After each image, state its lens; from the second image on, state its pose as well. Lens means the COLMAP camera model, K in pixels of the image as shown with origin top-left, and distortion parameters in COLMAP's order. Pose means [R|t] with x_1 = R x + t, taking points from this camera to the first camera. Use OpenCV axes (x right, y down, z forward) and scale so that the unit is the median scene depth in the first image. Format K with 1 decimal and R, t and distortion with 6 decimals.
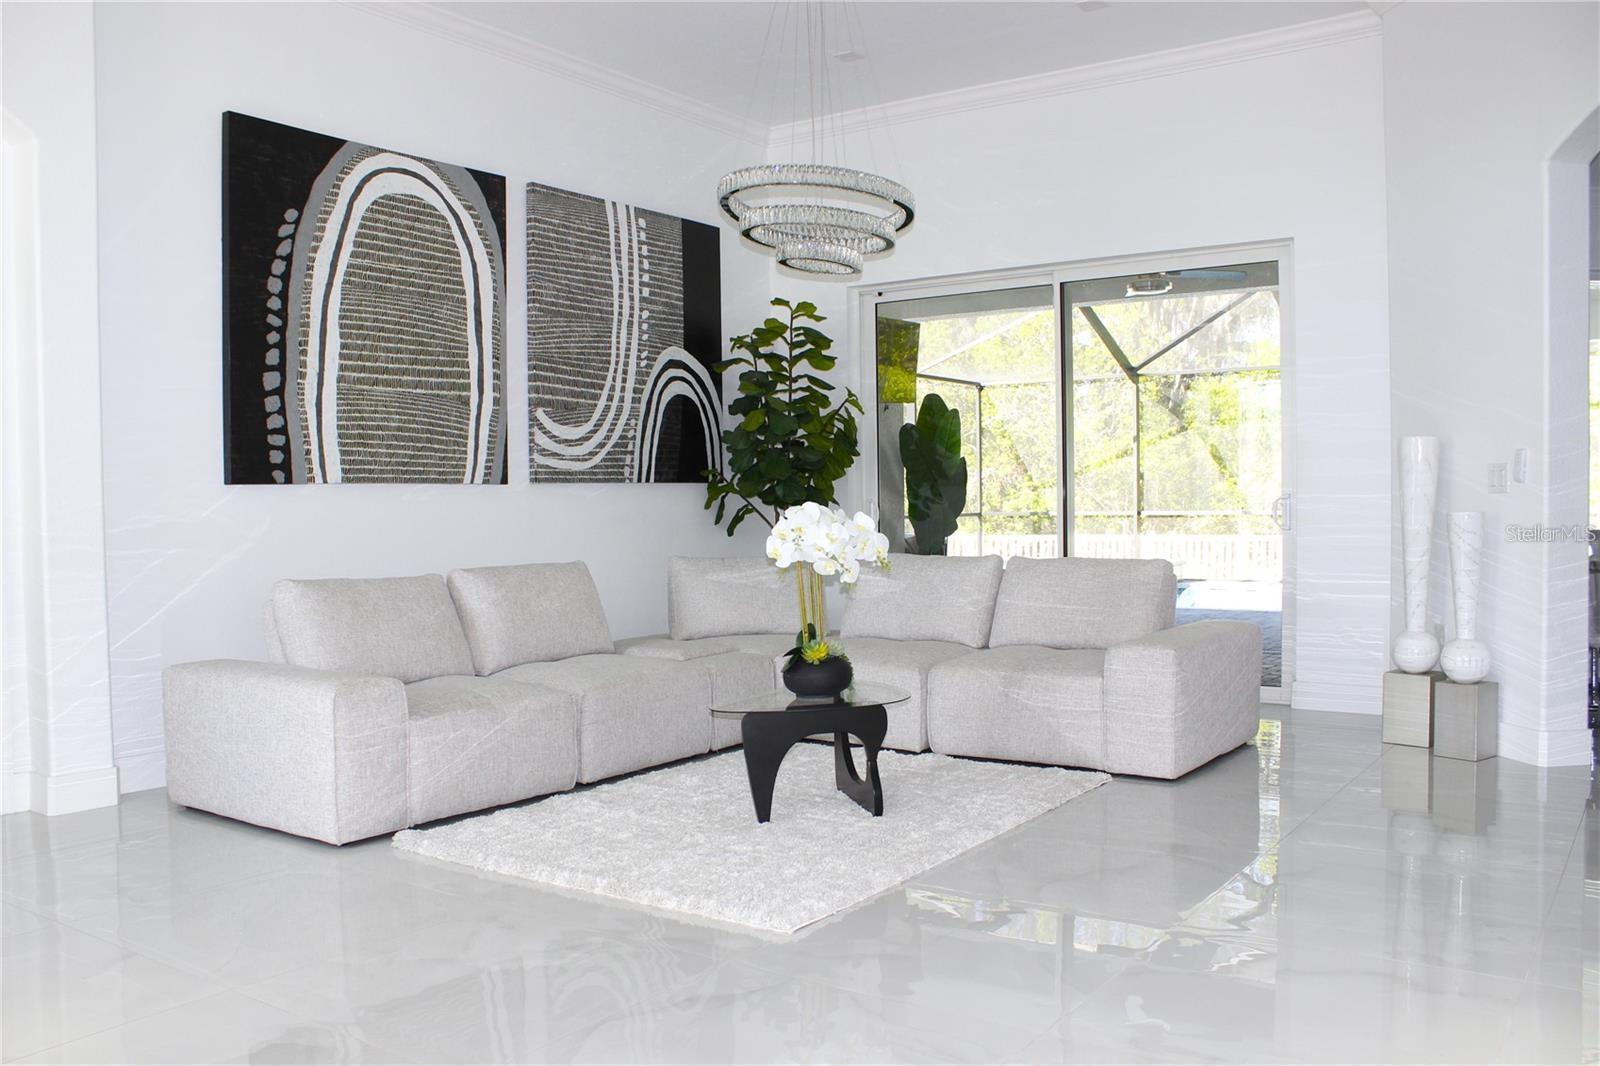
lens RADIAL K [[1350.3, 0, 809.0], [0, 1350.3, 551.3], [0, 0, 1]] dist [-0.154548, 0.134614]
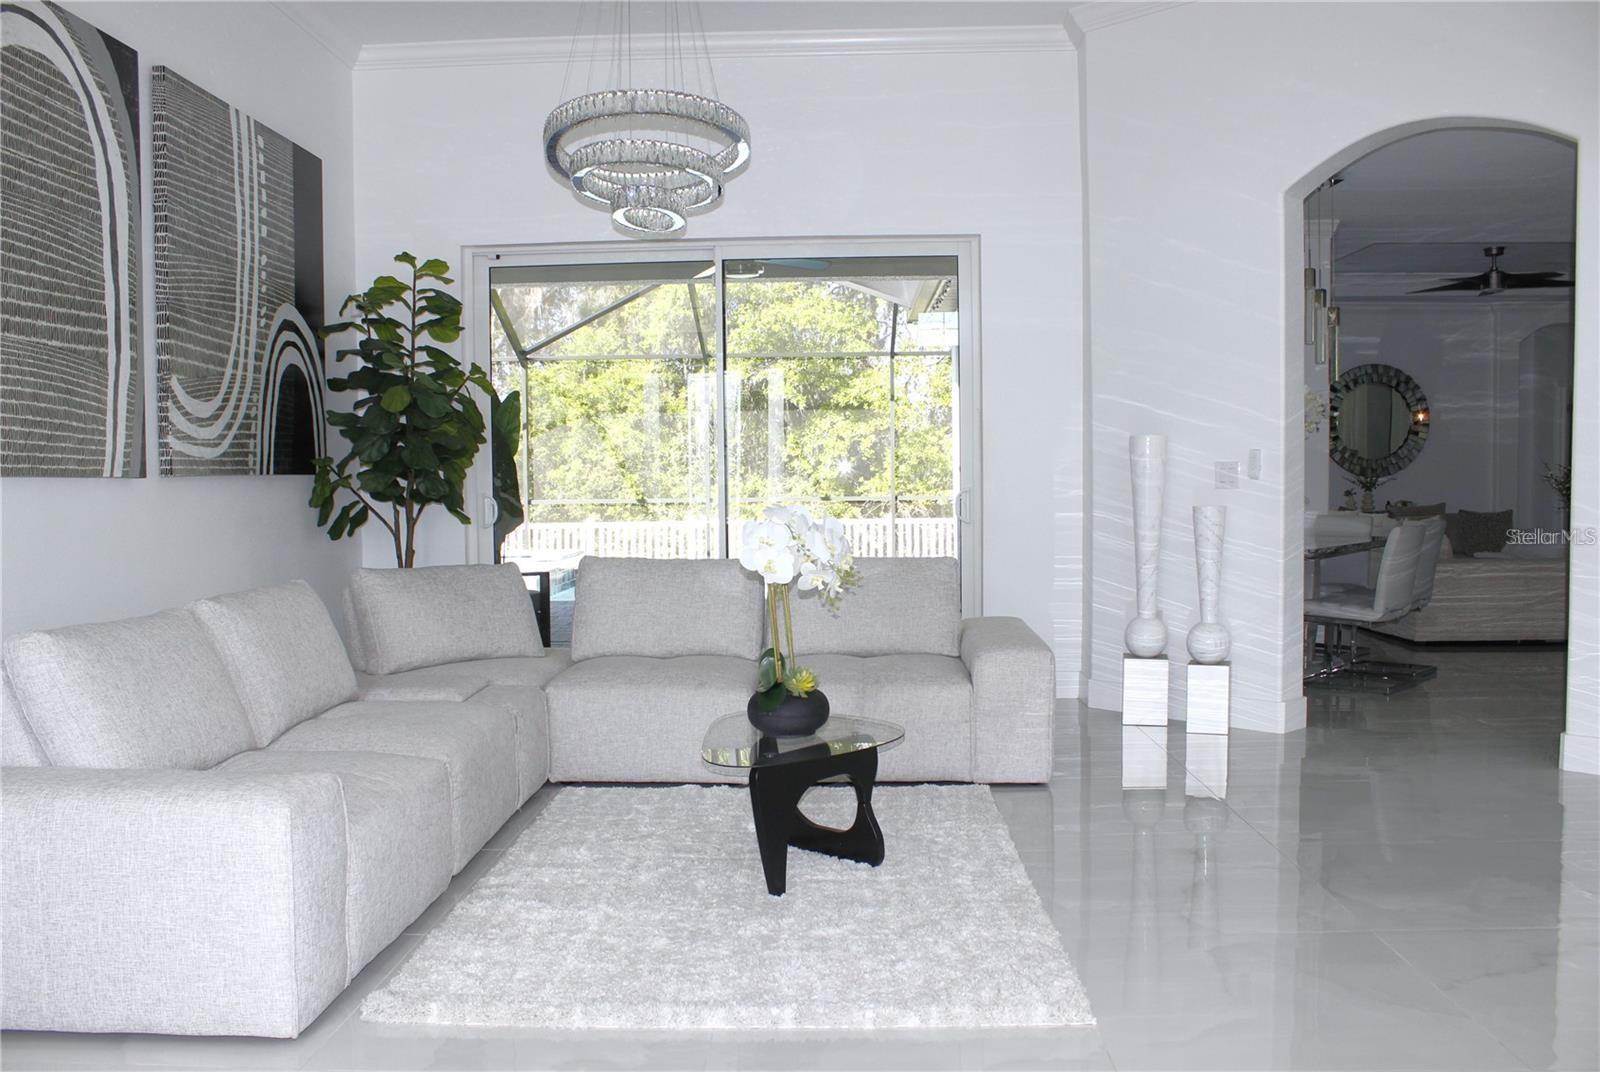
lens RADIAL K [[1350.3, 0, 809.0], [0, 1350.3, 554.3], [0, 0, 1]] dist [-0.154548, 0.134614]
pose [[0.840061, -0.027927, 0.541772, -0.301003], [0.020874, 0.999598, 0.019160, -0.014143], [-0.542090, -0.004787, 0.840307, 0.200472]]
